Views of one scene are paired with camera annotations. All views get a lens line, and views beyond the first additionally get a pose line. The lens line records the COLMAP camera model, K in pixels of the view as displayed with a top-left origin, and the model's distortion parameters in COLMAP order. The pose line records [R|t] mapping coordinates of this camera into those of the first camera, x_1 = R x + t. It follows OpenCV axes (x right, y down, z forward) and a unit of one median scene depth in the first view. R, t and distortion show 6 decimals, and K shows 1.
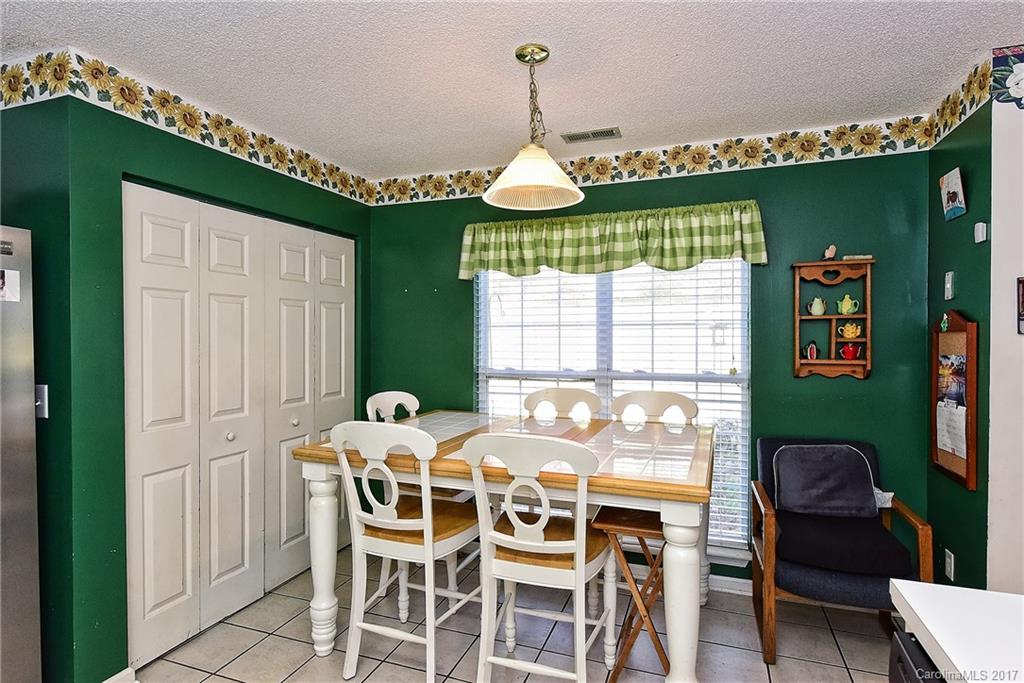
lens RADIAL K [[534.9, 0, 504.7], [0, 534.9, 336.2], [0, 0, 1]] dist [0.014420, -0.000910]
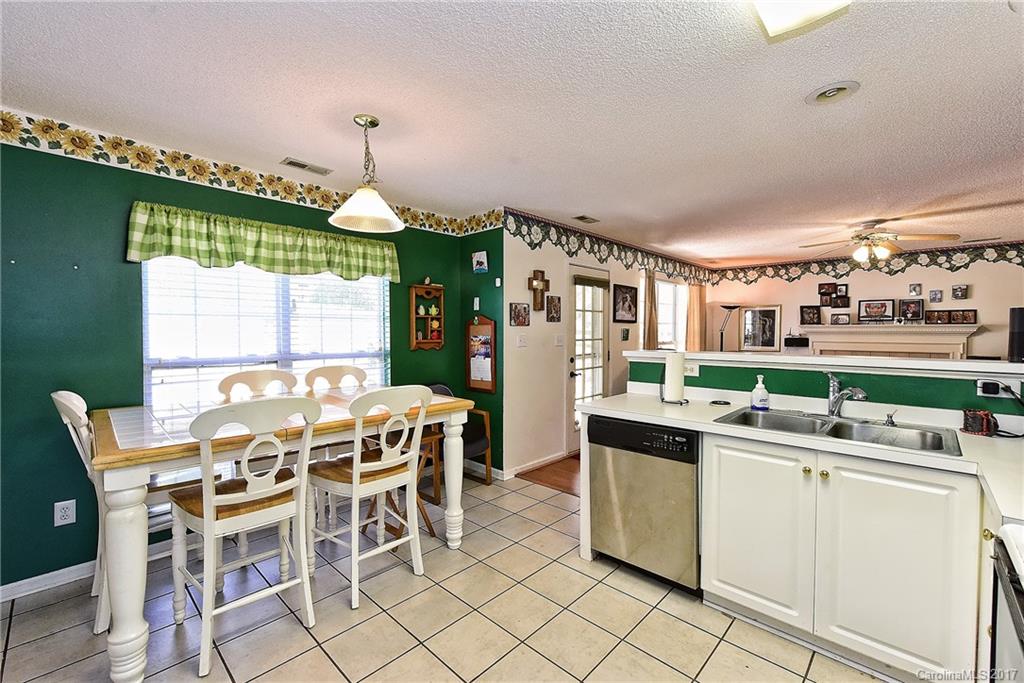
lens RADIAL K [[435.0, 0, 512.4], [0, 435.0, 340.1], [0, 0, 1]] dist [0.003970, 0.000792]
pose [[0.397575, -0.014505, 0.917455, -0.564526], [0.002863, 0.999890, 0.014568, 0.021348], [-0.917565, -0.003165, 0.397573, 0.133215]]
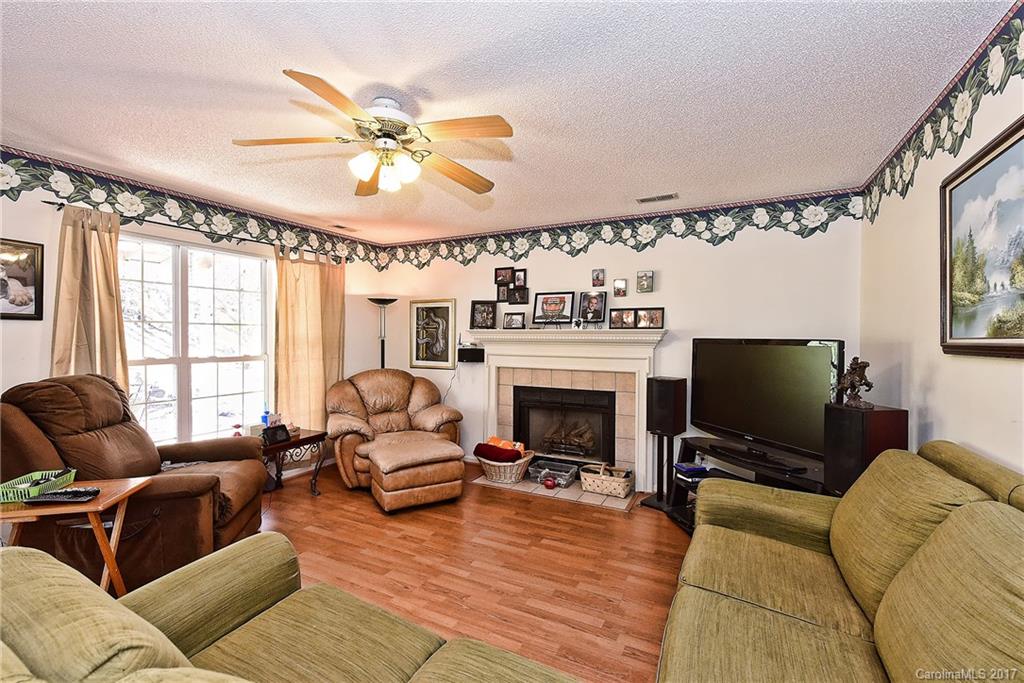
lens RADIAL K [[441.9, 0, 506.5], [0, 441.9, 339.6], [0, 0, 1]] dist [0.004942, -0.000053]
pose [[0.132298, -0.007548, 0.991181, 0.606739], [0.004829, 0.999964, 0.006971, 0.004740], [-0.991198, 0.003864, 0.132330, -0.656434]]
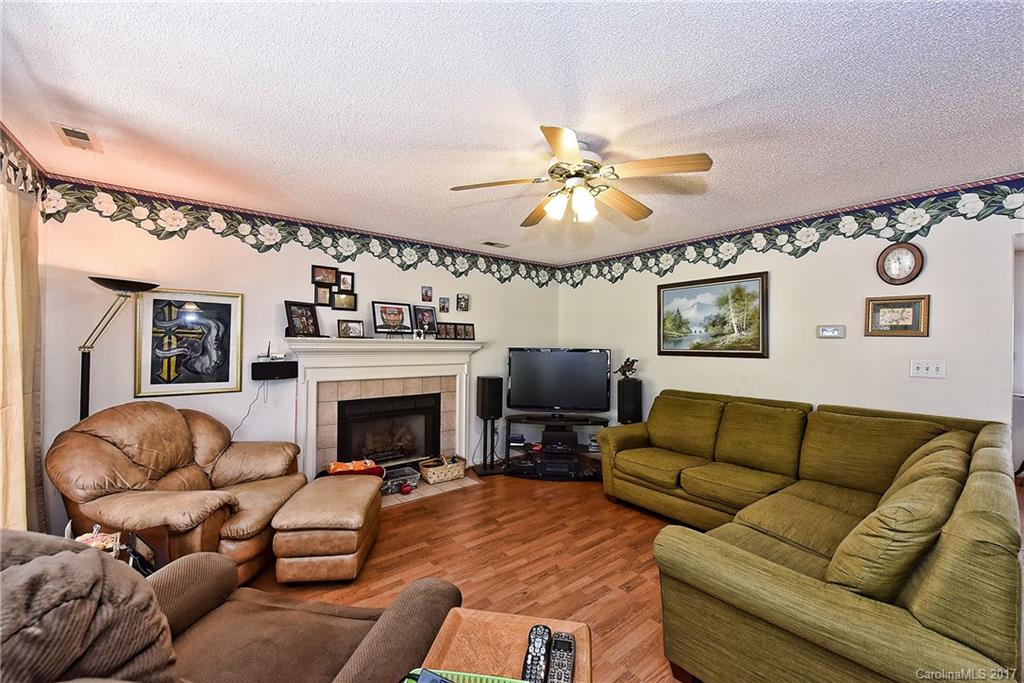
lens RADIAL K [[403.3, 0, 521.1], [0, 403.3, 343.1], [0, 0, 1]] dist [-0.009875, -0.000041]
pose [[-0.859069, -0.009461, 0.511773, 0.994972], [-0.006961, 0.999953, 0.006802, -0.016049], [-0.511813, 0.002281, -0.859094, 0.272951]]
